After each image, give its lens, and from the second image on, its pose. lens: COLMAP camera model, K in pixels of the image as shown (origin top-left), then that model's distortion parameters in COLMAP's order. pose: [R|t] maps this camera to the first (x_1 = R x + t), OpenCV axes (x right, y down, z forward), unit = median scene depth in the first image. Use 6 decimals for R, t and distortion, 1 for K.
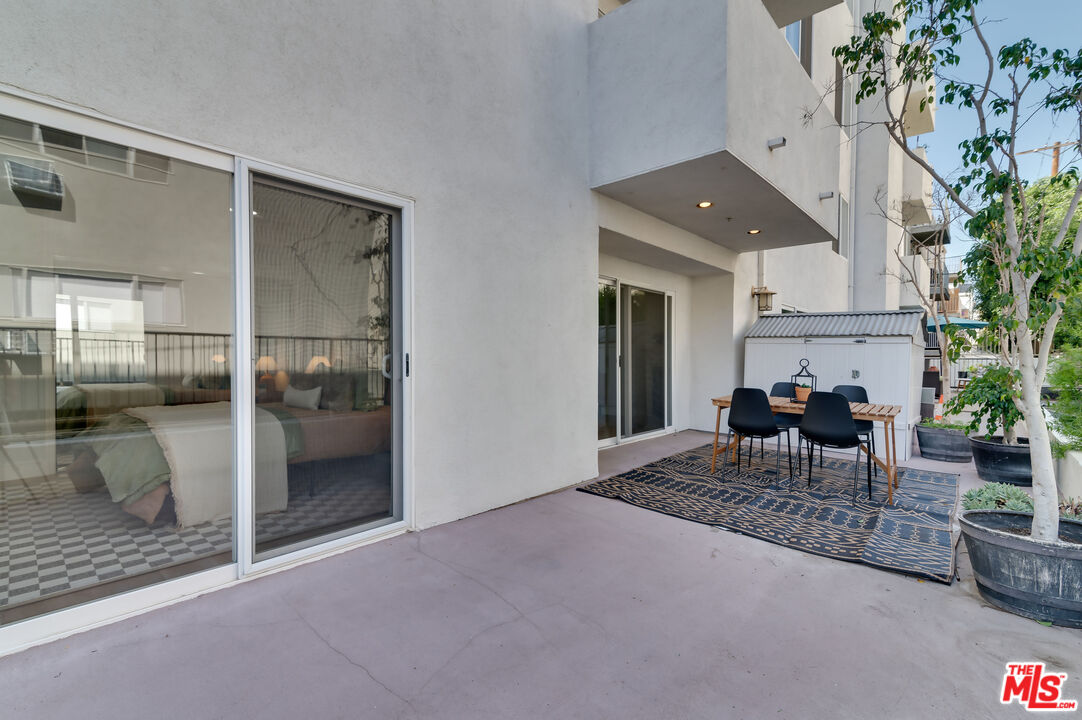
lens RADIAL K [[488.9, 0, 540.8], [0, 488.9, 360.6], [0, 0, 1]] dist [0.014623, 0.000554]
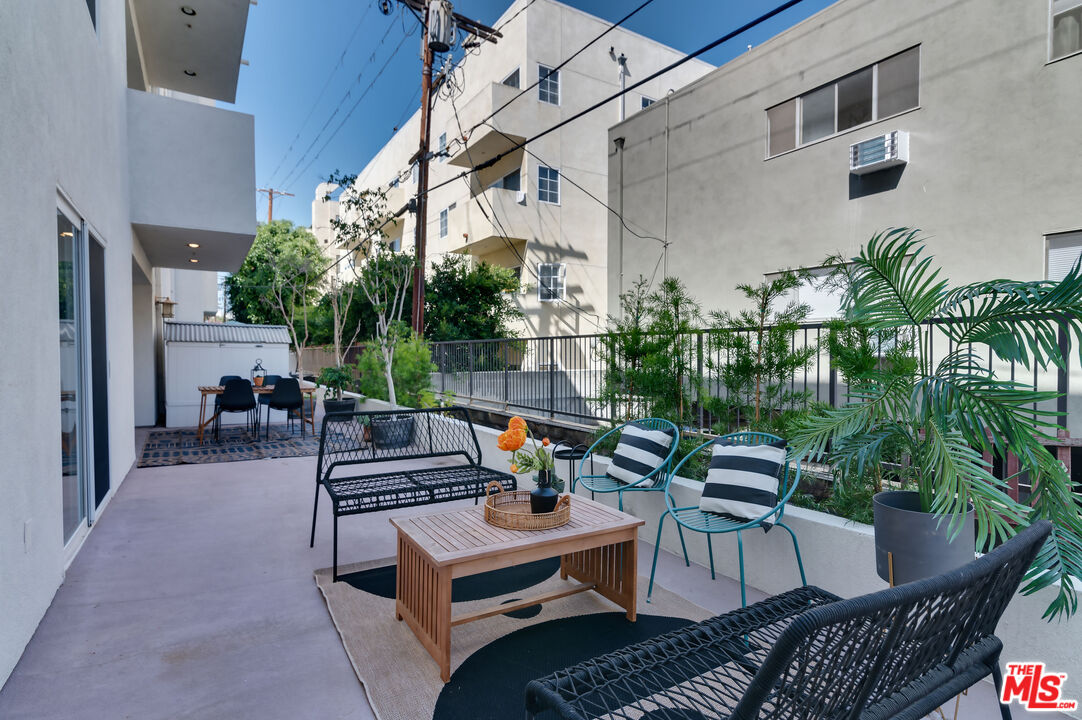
lens RADIAL K [[567.2, 0, 540.1], [0, 567.2, 360.5], [0, 0, 1]] dist [-0.005147, -0.000634]
pose [[0.288230, -0.006729, 0.957538, -0.738625], [0.011328, 0.999929, 0.003617, 0.007242], [-0.957494, 0.009805, 0.288286, -0.301994]]
